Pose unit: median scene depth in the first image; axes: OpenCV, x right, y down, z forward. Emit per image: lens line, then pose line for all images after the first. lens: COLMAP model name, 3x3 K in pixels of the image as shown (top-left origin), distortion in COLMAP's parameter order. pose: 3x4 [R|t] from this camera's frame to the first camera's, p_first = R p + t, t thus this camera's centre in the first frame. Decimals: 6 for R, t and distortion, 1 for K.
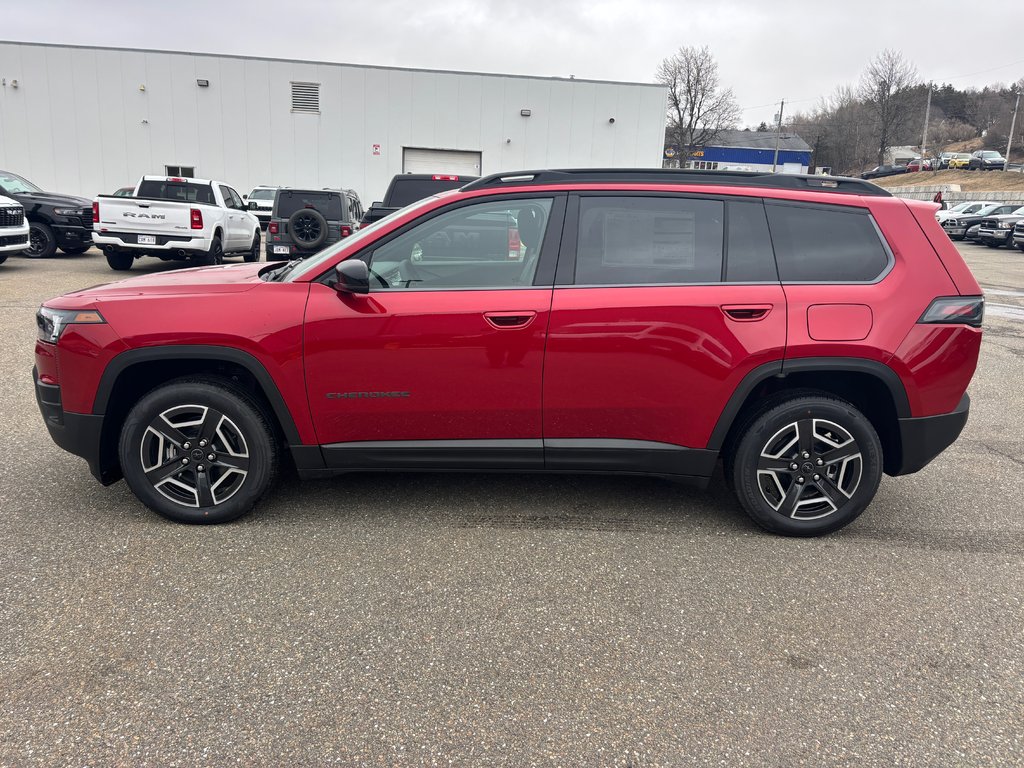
lens RADIAL K [[753.7, 0, 512.0], [0, 753.7, 384.0], [0, 0, 1]] dist [0.046645, -0.057646]
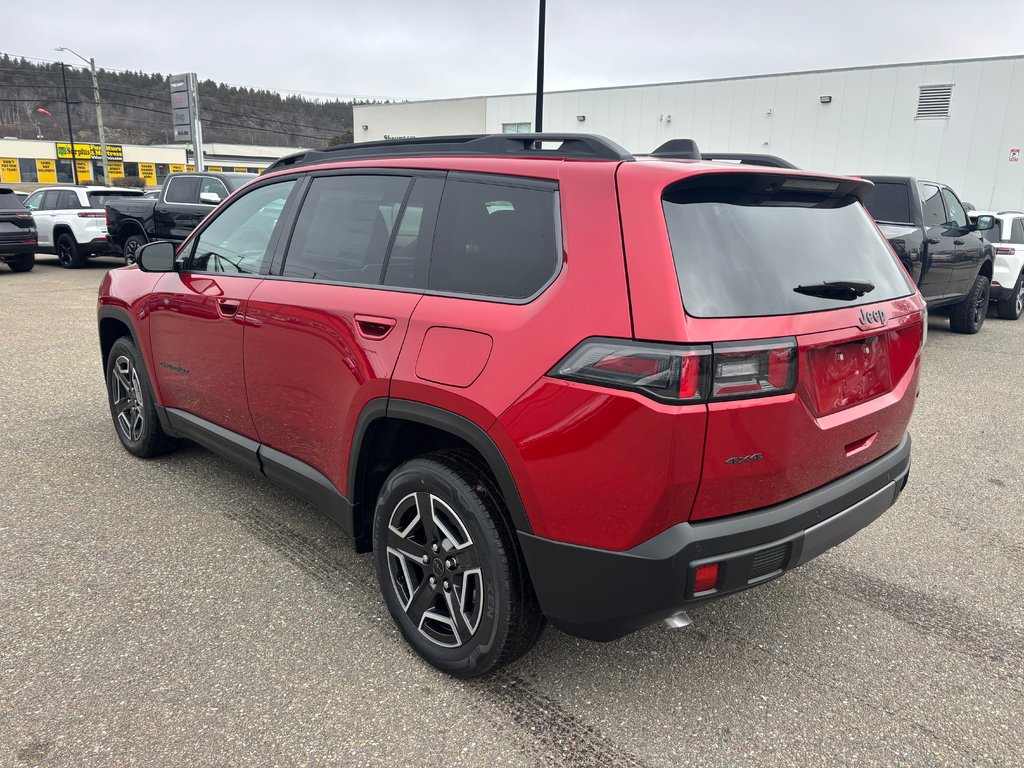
lens RADIAL K [[753.7, 0, 512.0], [0, 753.7, 384.0], [0, 0, 1]] dist [0.046645, -0.057646]
pose [[0.692382, 0.152641, -0.705201, 0.894889], [-0.169154, 0.984468, 0.047009, -0.093311], [0.701423, 0.086739, 0.707447, 0.560046]]
